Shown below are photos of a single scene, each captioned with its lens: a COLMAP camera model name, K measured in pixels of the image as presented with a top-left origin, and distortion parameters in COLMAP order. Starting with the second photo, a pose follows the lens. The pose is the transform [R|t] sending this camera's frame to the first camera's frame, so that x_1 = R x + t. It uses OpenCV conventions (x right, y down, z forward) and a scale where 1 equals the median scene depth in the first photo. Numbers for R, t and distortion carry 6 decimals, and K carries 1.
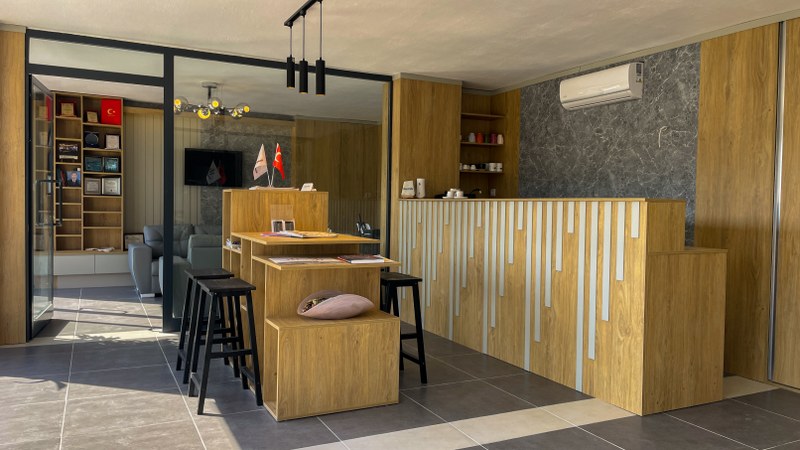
lens RADIAL K [[608.5, 0, 405.5], [0, 608.5, 227.7], [0, 0, 1]] dist [0.068323, -0.083604]
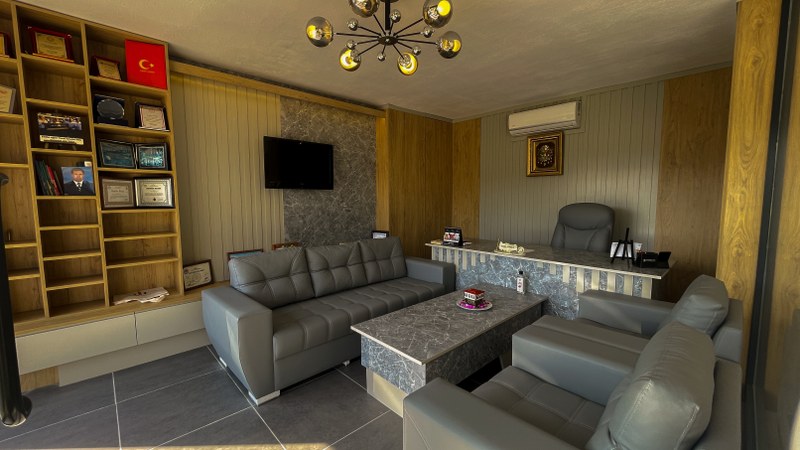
lens RADIAL K [[324.3, 0, 410.9], [0, 324.3, 227.1], [0, 0, 1]] dist [-0.008843, 0.000272]
pose [[0.955655, -0.049122, 0.290363, -0.338256], [0.032485, 0.997557, 0.061848, -0.046037], [-0.292691, -0.049673, 0.954916, 0.635064]]
